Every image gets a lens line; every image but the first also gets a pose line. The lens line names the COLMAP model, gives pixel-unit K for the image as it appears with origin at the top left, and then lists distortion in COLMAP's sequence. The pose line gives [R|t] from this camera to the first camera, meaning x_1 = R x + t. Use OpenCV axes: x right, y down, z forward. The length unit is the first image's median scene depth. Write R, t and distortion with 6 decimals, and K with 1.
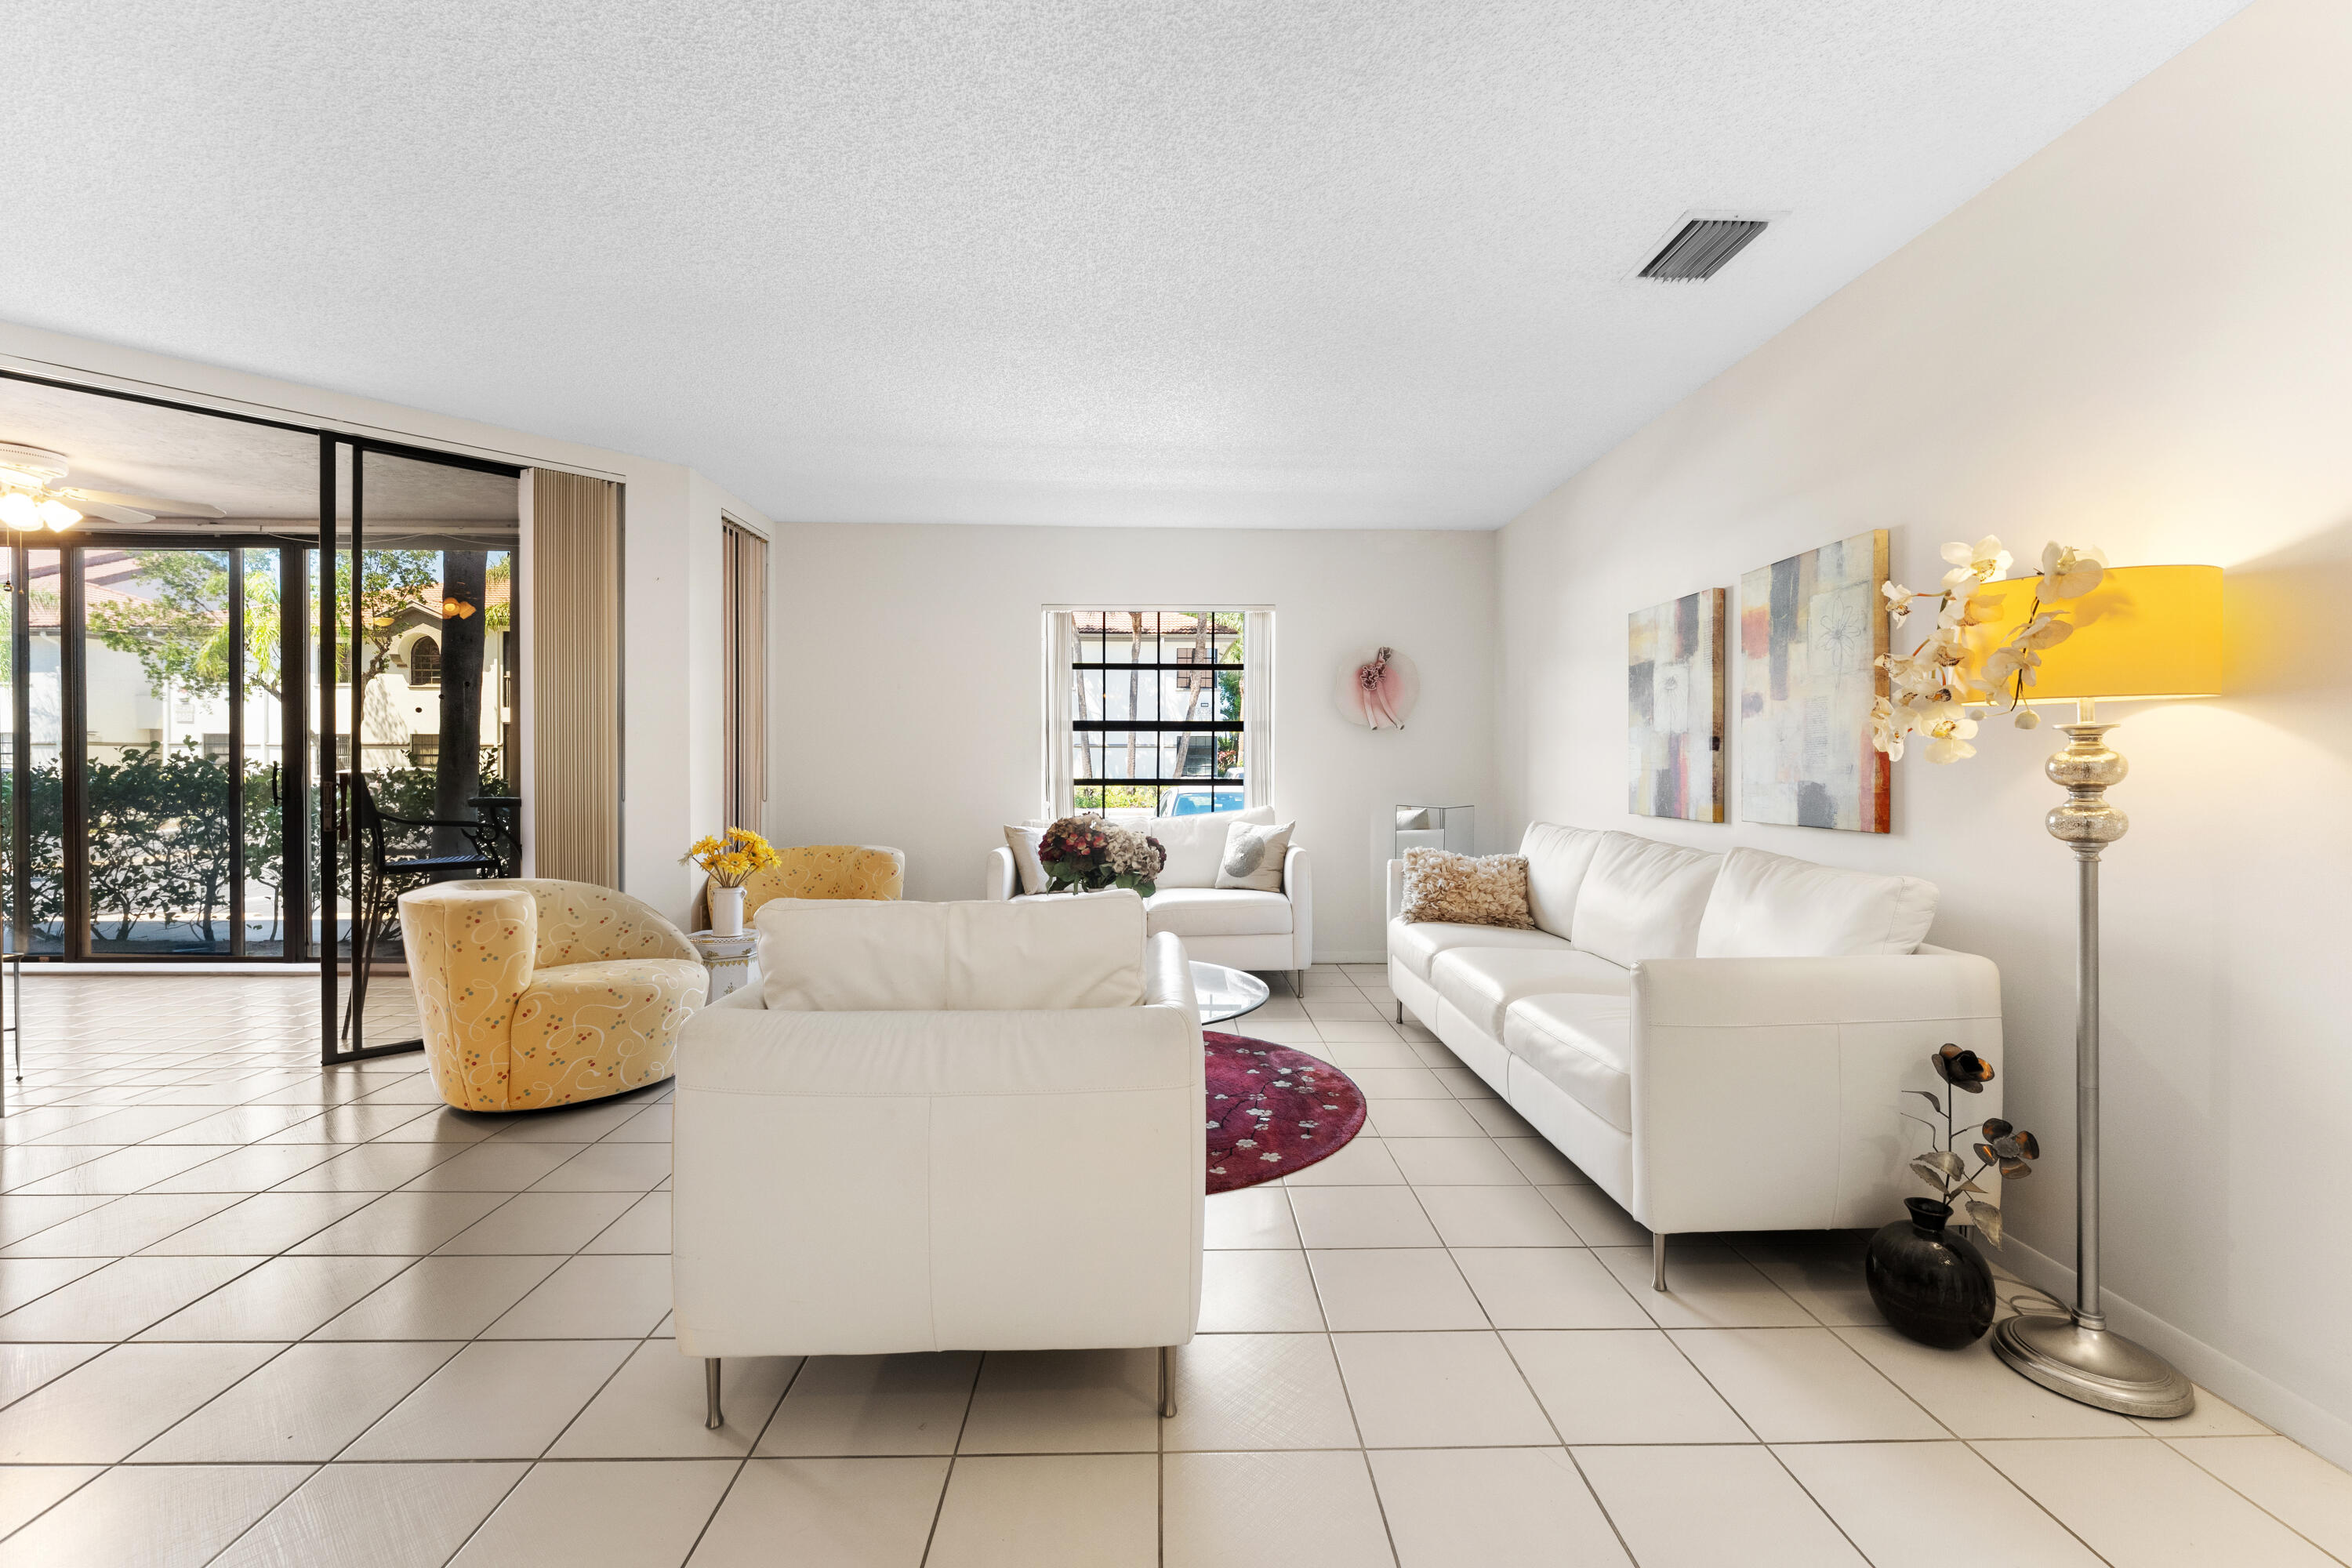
lens RADIAL K [[988.7, 0, 1183.4], [0, 988.7, 770.3], [0, 0, 1]] dist [-0.001236, -0.000093]
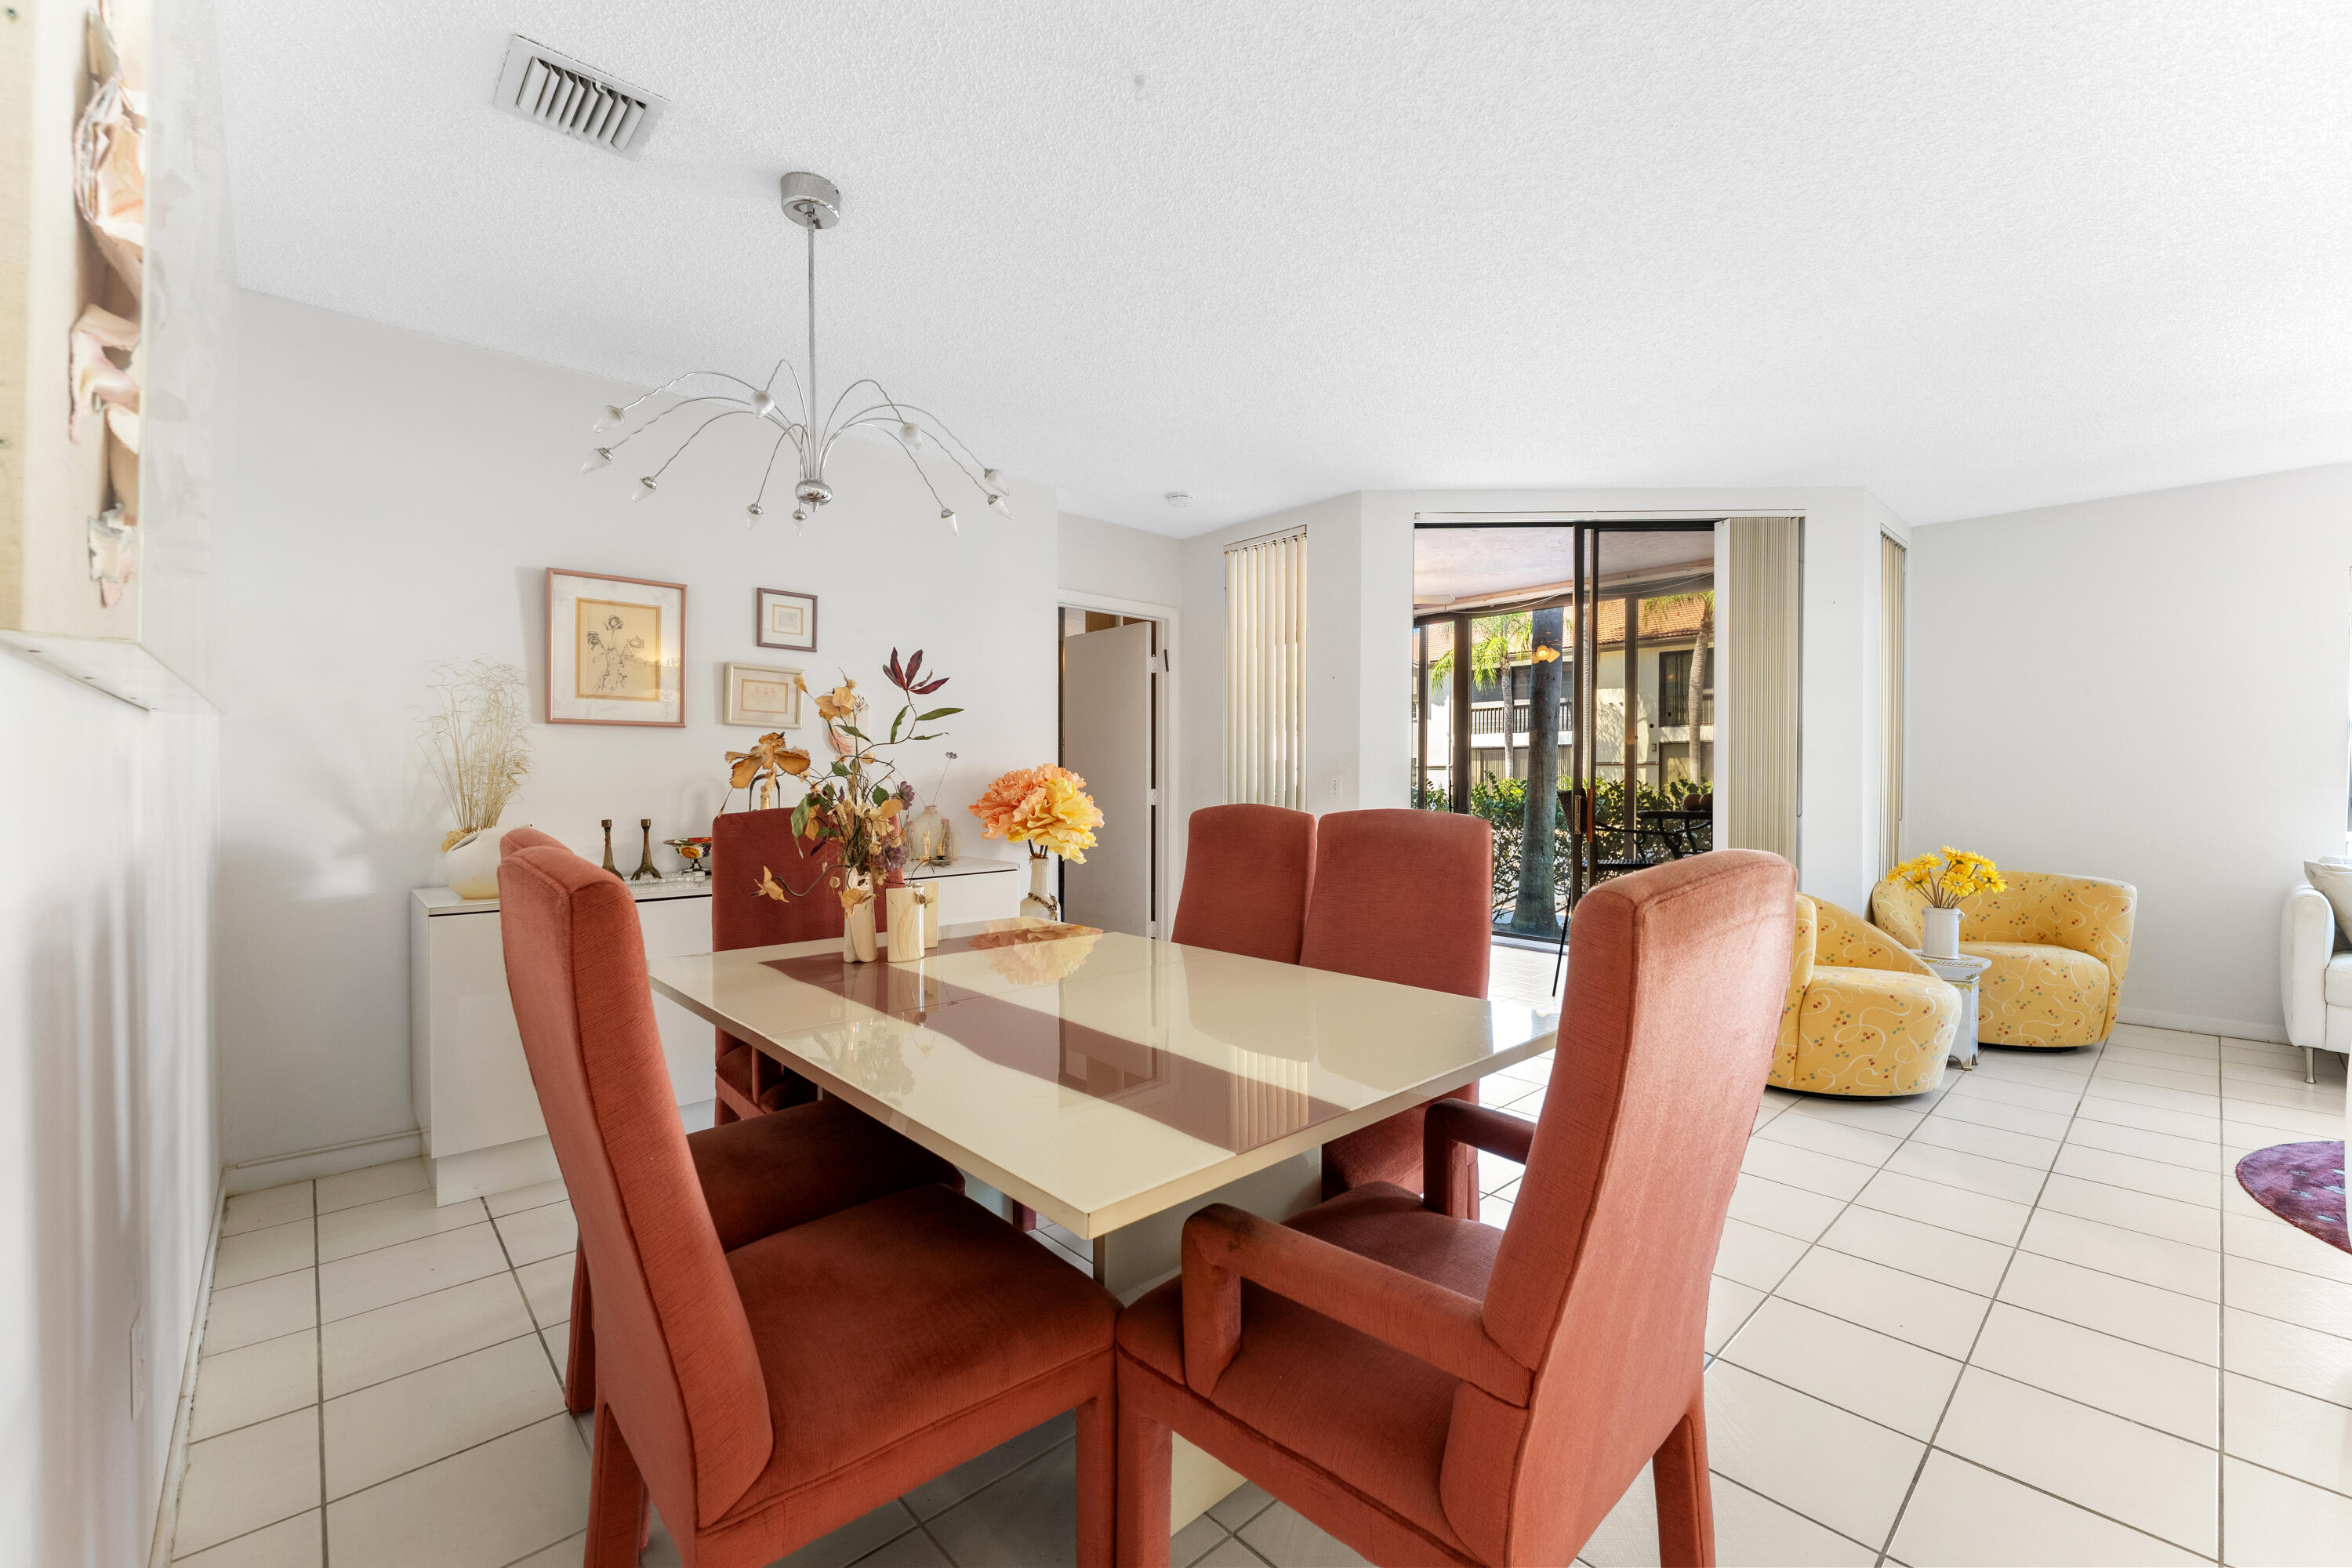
lens RADIAL K [[957.0, 0, 1159.7], [0, 957.0, 784.0], [0, 0, 1]] dist [-0.002505, -0.001514]
pose [[0.653781, 0.001008, -0.756683, -0.229369], [-0.004487, 0.999987, -0.002545, 0.002032], [0.756671, 0.005059, 0.653777, -0.181167]]
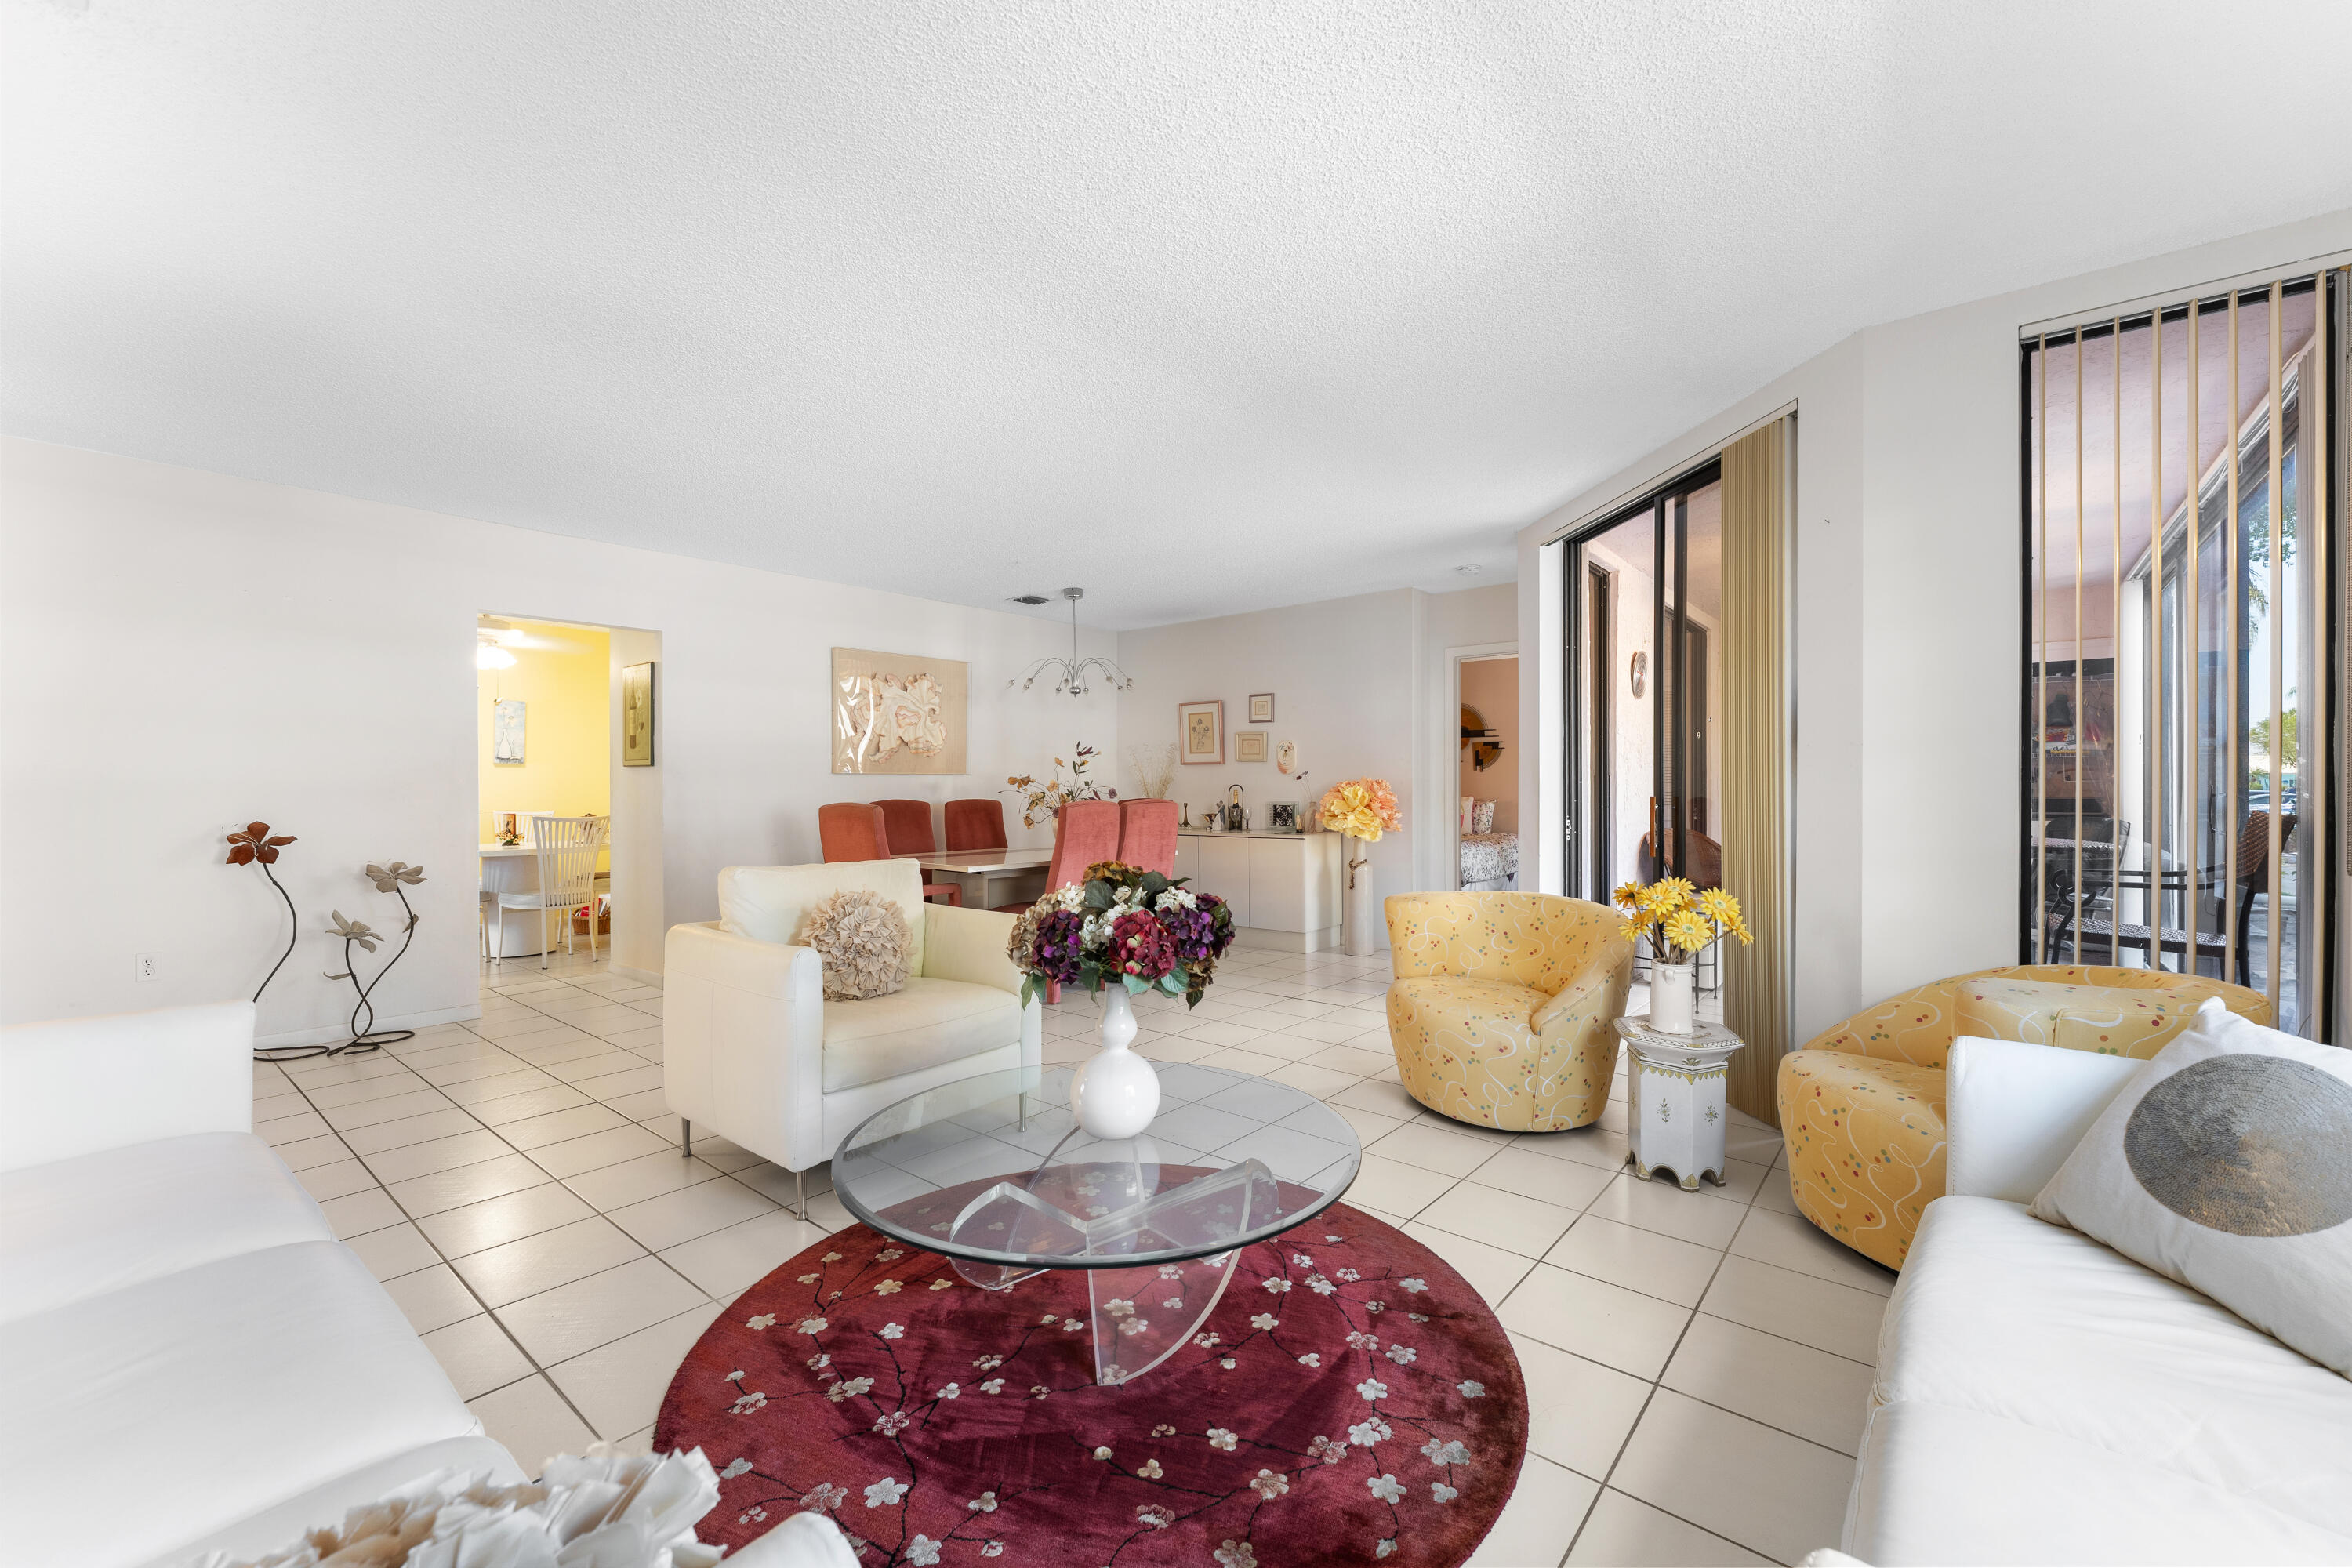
lens RADIAL K [[957.0, 0, 1184.0], [0, 957.0, 788.1], [0, 0, 1]] dist [-0.002505, -0.001514]
pose [[-0.662430, -0.001908, -0.749121, 0.262765], [-0.007412, 0.999965, 0.004007, -0.005972], [0.749087, 0.008207, -0.662421, 1.082966]]
